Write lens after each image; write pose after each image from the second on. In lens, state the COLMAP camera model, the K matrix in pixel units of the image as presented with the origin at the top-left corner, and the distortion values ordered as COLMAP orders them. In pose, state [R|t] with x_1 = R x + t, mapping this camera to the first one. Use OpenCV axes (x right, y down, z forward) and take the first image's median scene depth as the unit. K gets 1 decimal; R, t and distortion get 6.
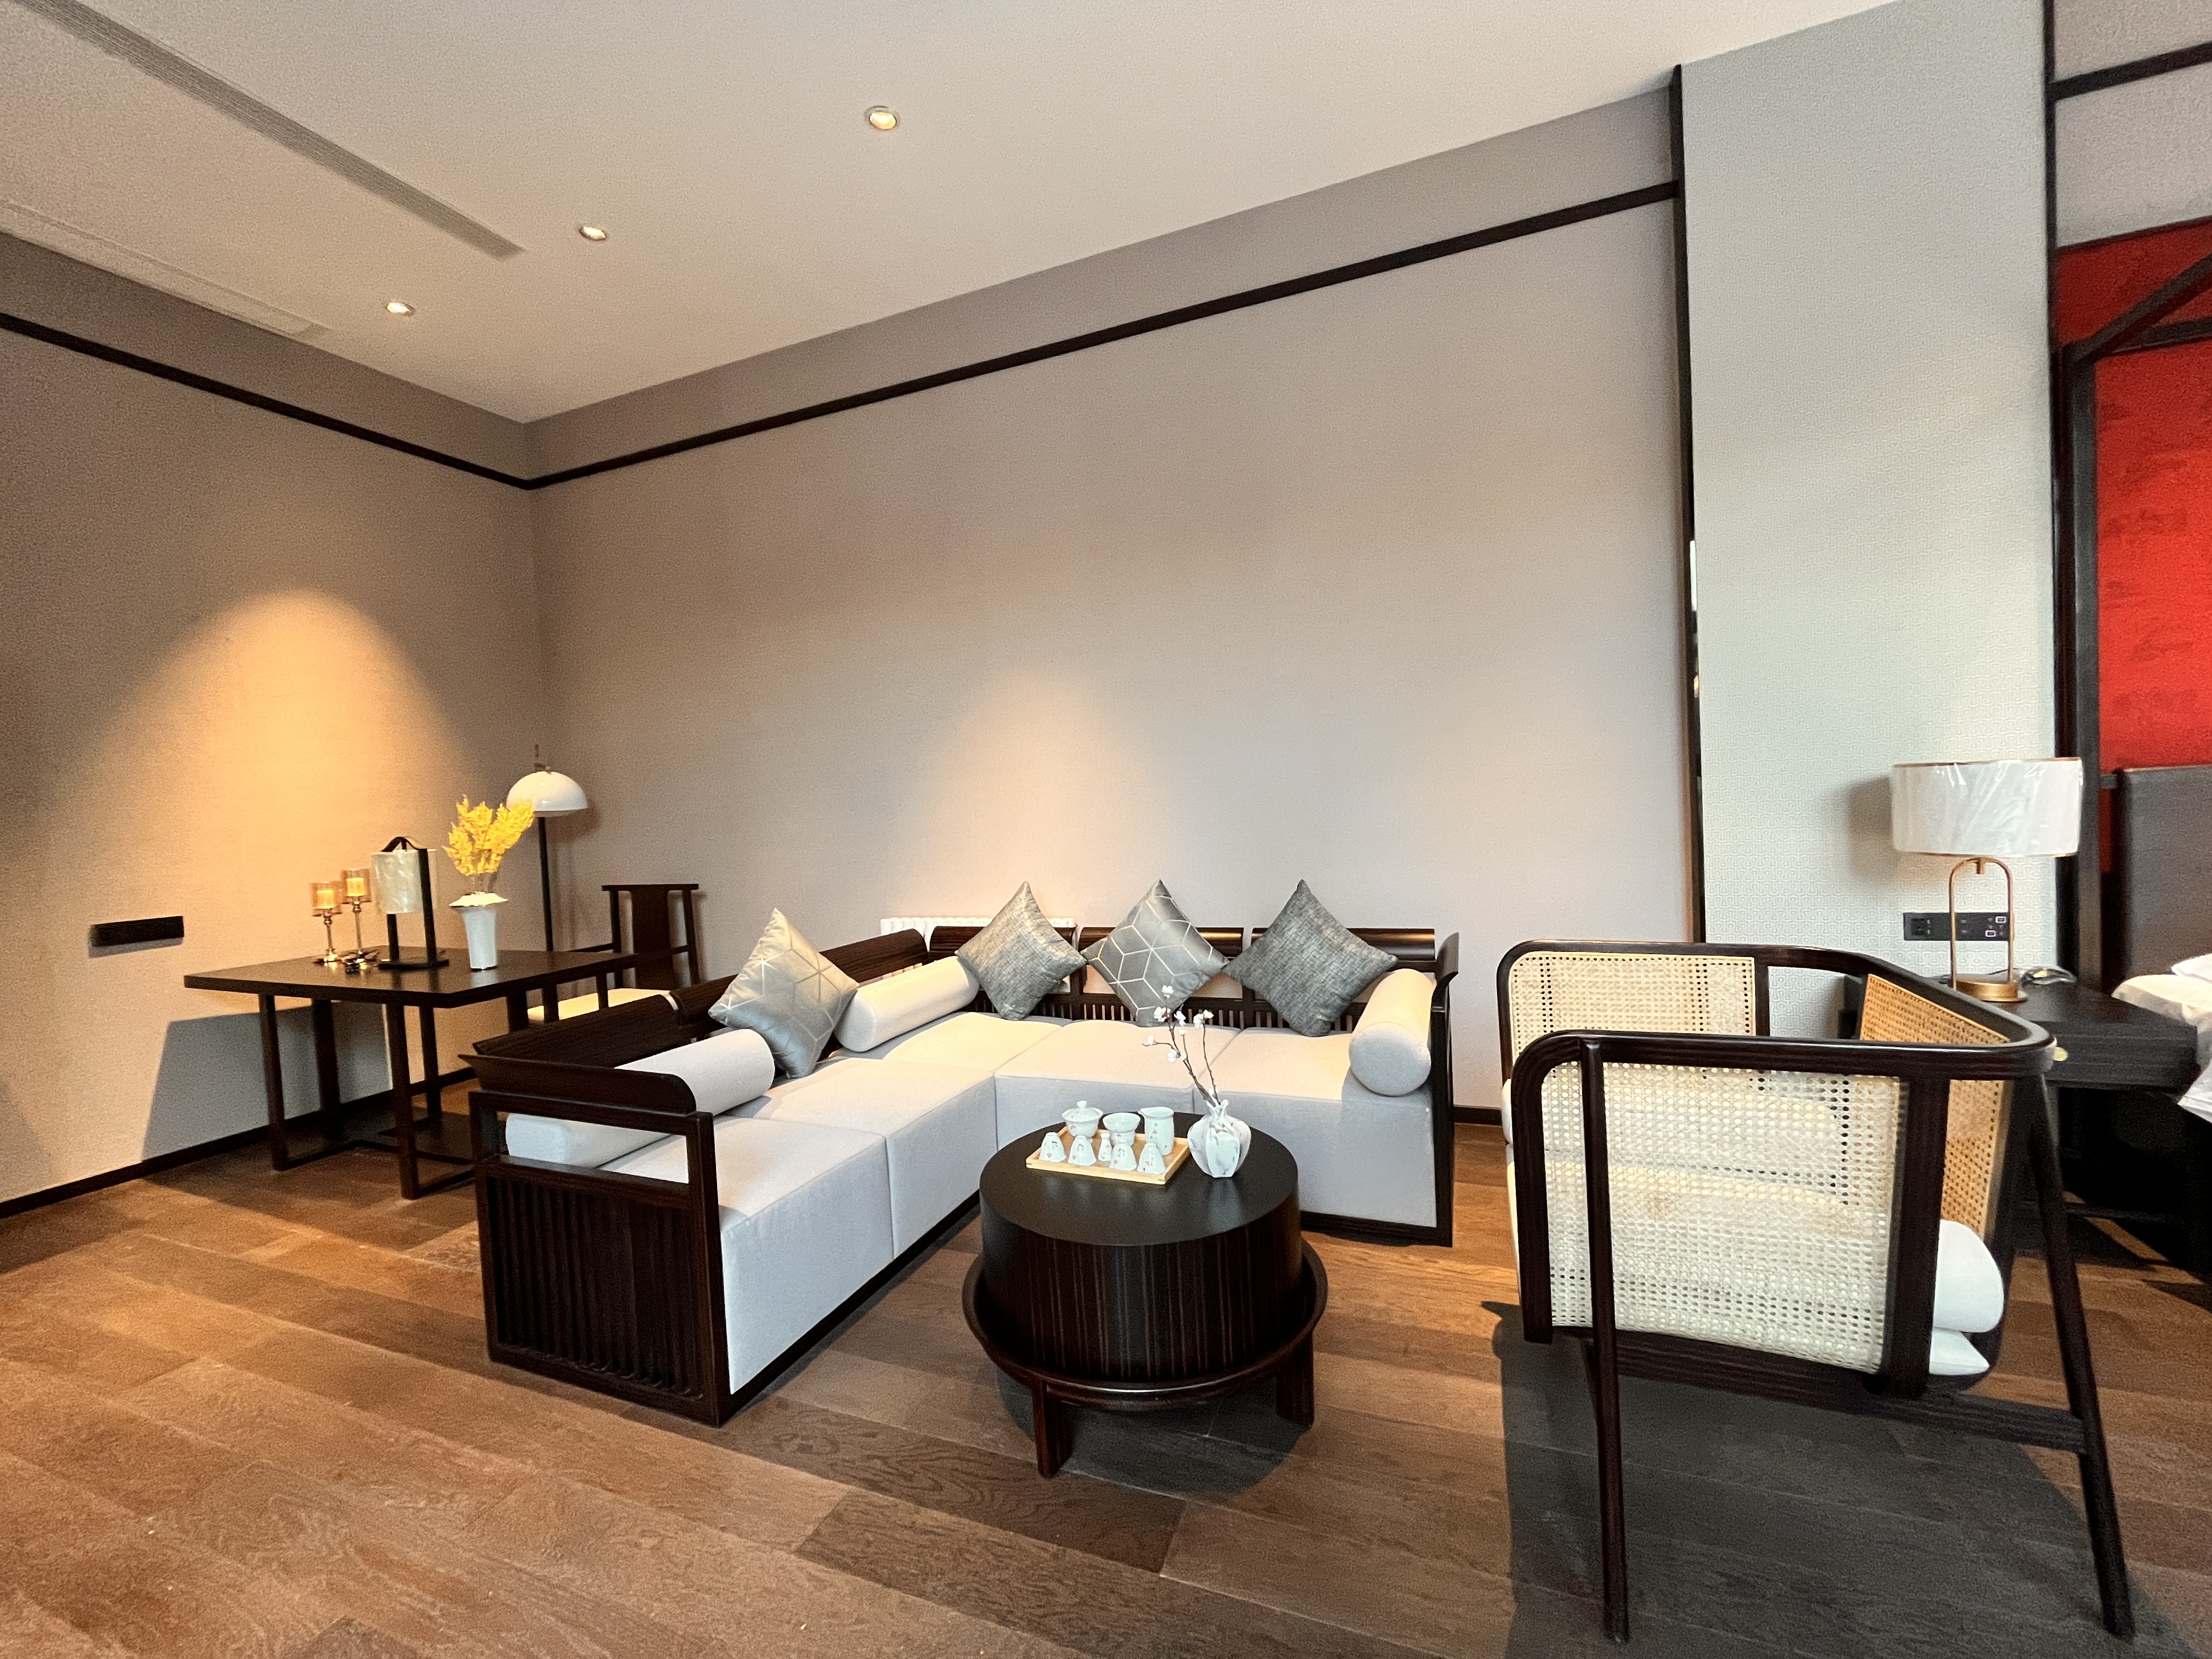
lens RADIAL K [[925.0, 0, 1106.0], [0, 925.0, 829.5], [0, 0, 1]] dist [-0.002038, -0.000464]
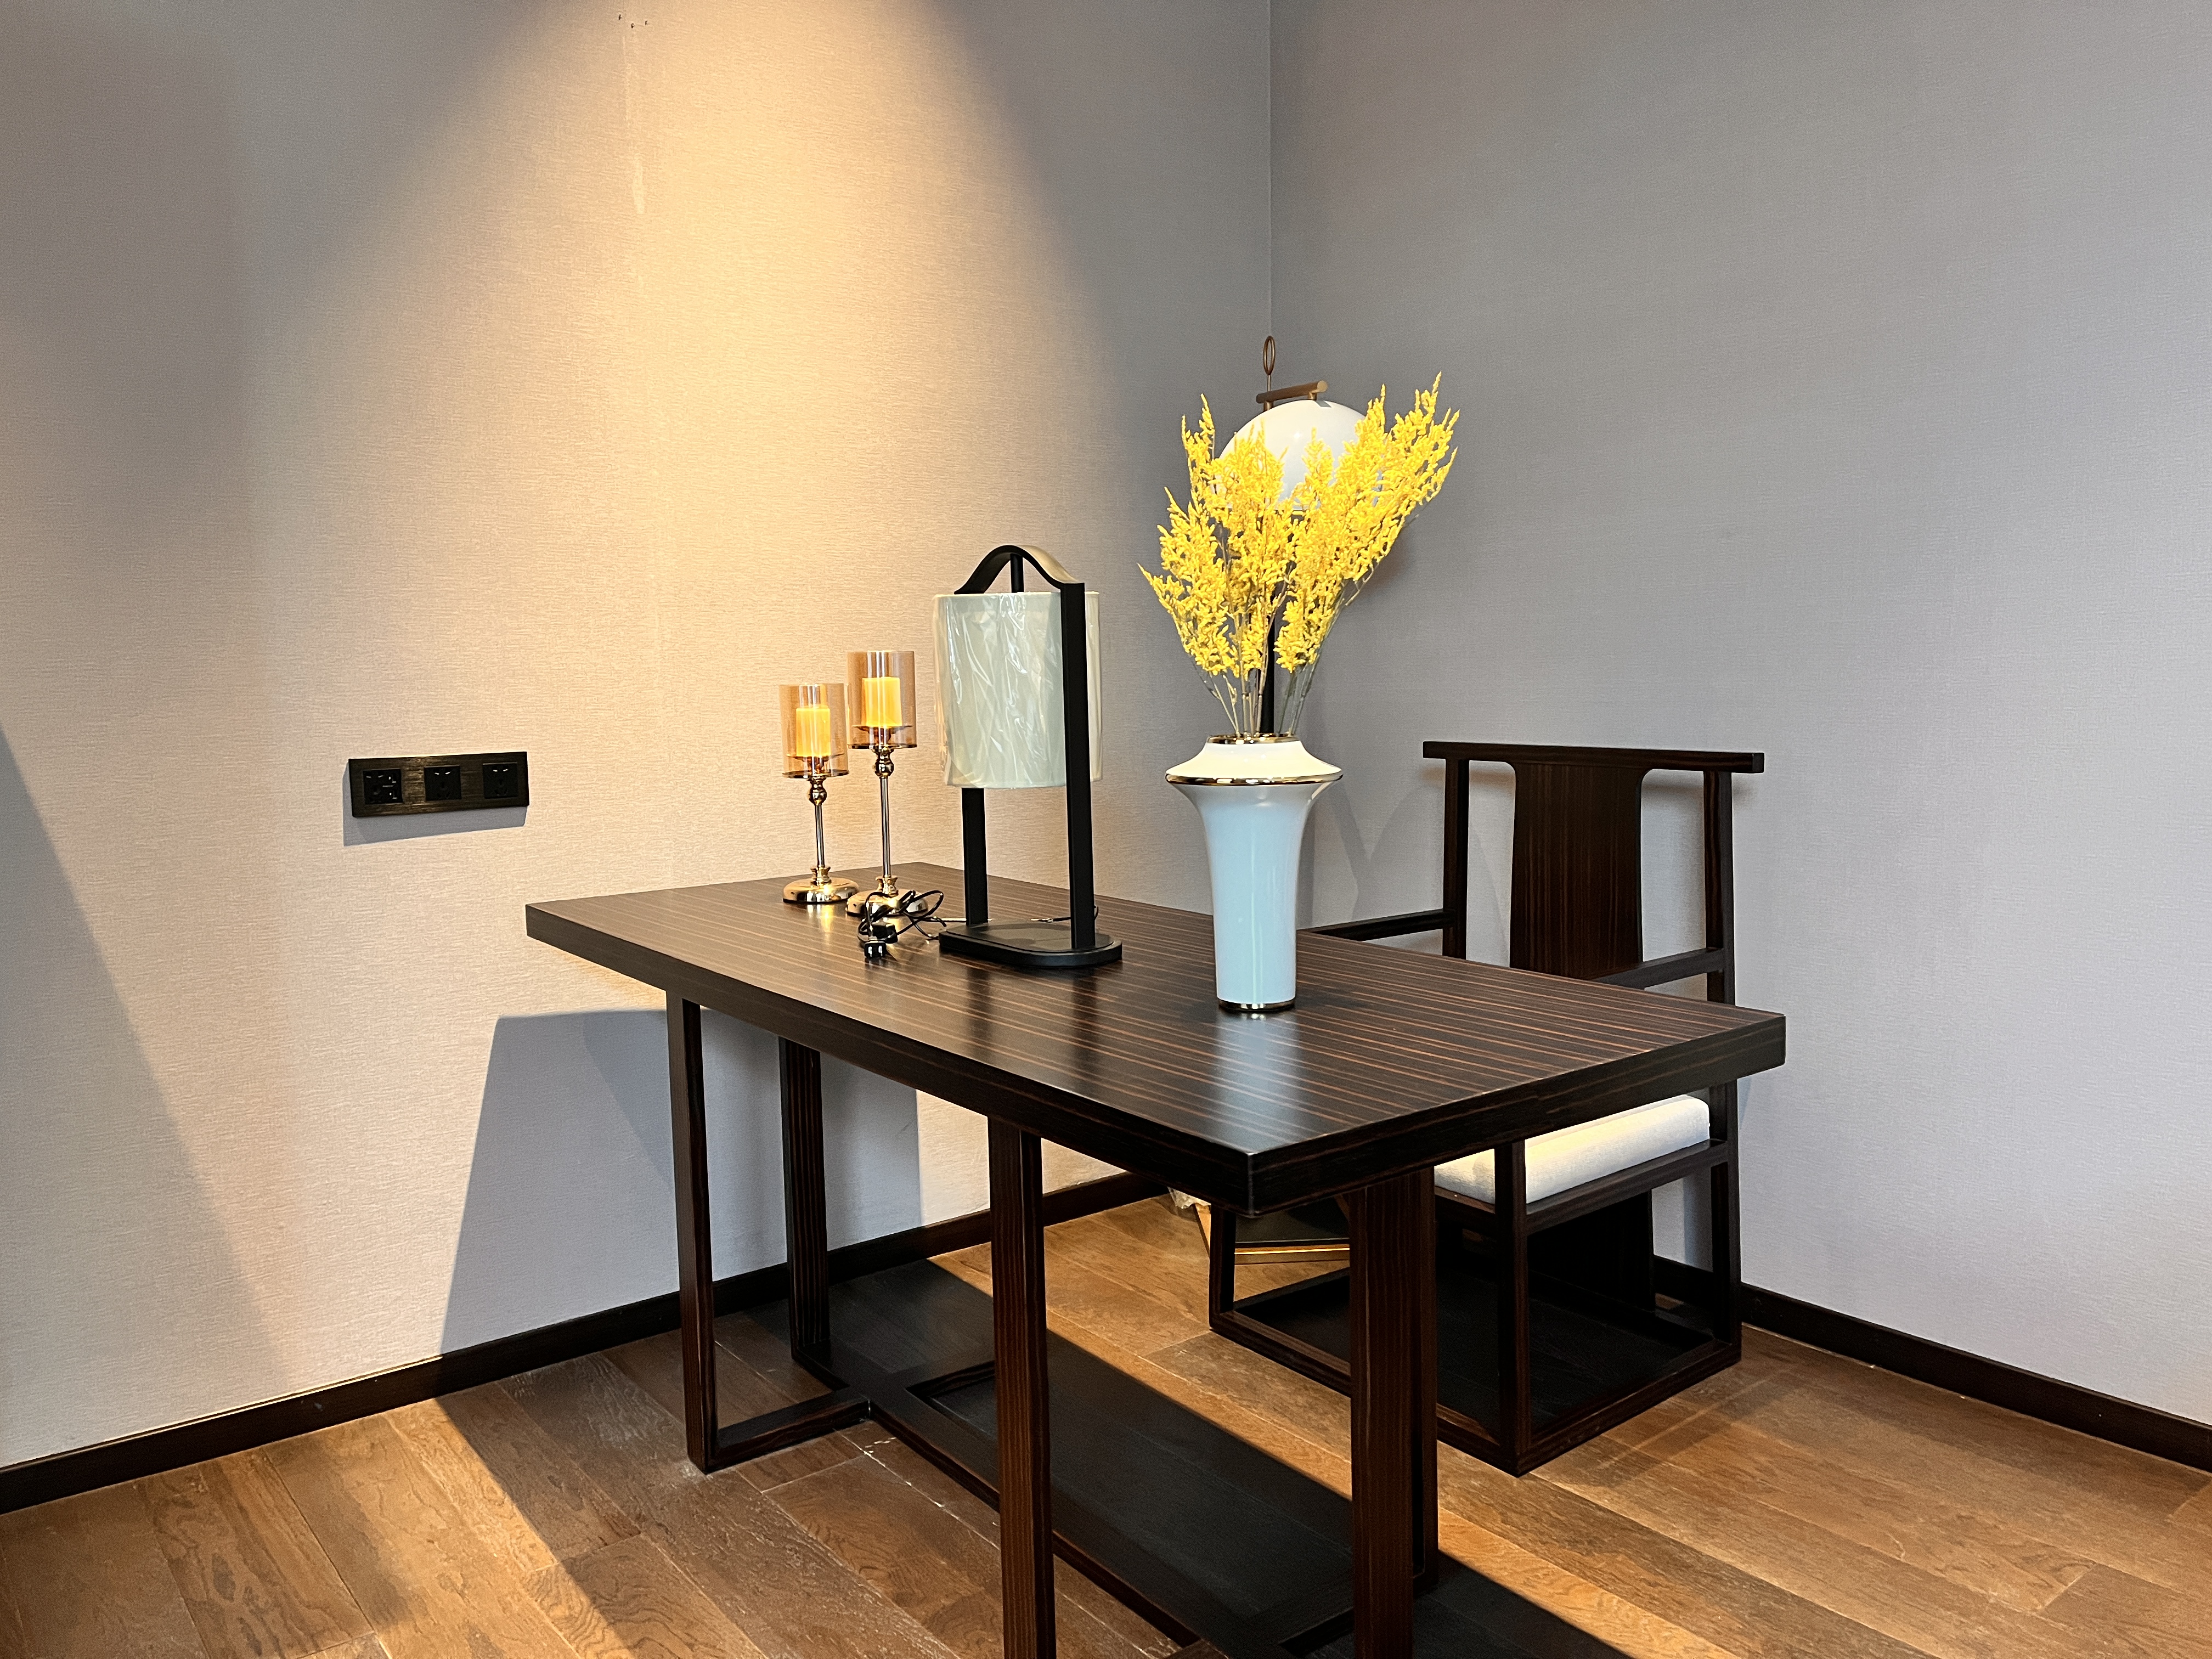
lens RADIAL K [[1688.4, 0, 1106.0], [0, 1688.4, 829.5], [0, 0, 1]] dist [0.008851, 0.000717]
pose [[0.868137, 0.087010, -0.488638, -0.436161], [-0.041940, 0.993853, 0.102460, 0.042961], [0.494549, -0.068456, 0.866450, 0.499709]]
